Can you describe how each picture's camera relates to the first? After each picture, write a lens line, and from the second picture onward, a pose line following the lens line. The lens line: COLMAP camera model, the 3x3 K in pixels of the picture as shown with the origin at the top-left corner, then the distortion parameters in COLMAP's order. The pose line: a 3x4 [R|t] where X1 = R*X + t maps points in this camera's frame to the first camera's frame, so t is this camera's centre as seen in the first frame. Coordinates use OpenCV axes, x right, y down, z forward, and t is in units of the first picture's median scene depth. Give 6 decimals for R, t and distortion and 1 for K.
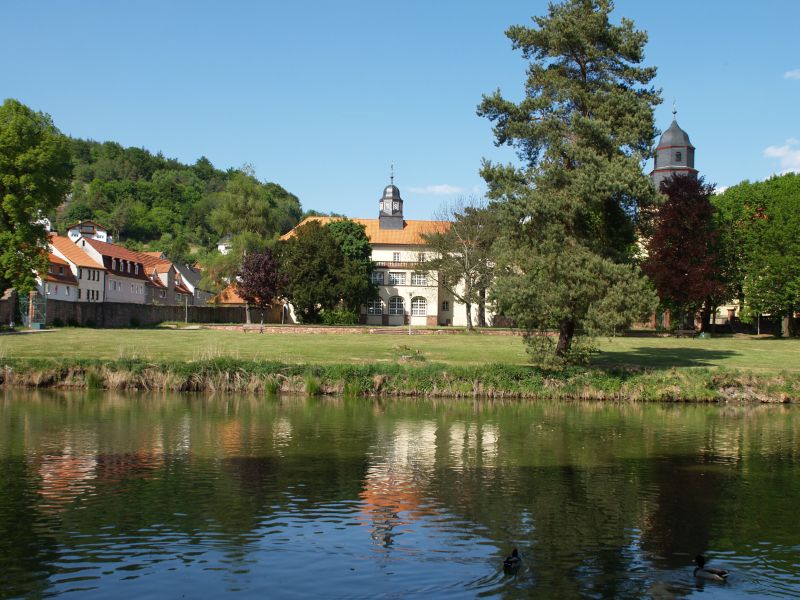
lens RADIAL K [[1009.7, 0, 383.3], [0, 1009.7, 309.2], [0, 0, 1]] dist [-0.044055, 0.000000]
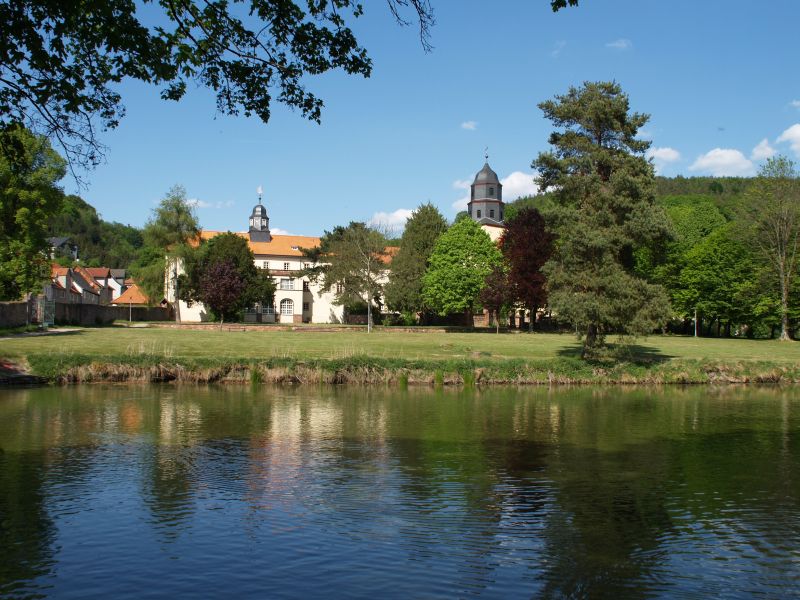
lens RADIAL K [[846.2, 0, 377.2], [0, 846.2, 305.6], [0, 0, 1]] dist [-0.102953, 0.000000]
pose [[0.962664, 0.006101, 0.270629, -0.415940], [-0.005980, 0.999981, -0.001274, -0.011562], [-0.270632, -0.000392, 0.962683, 0.004249]]
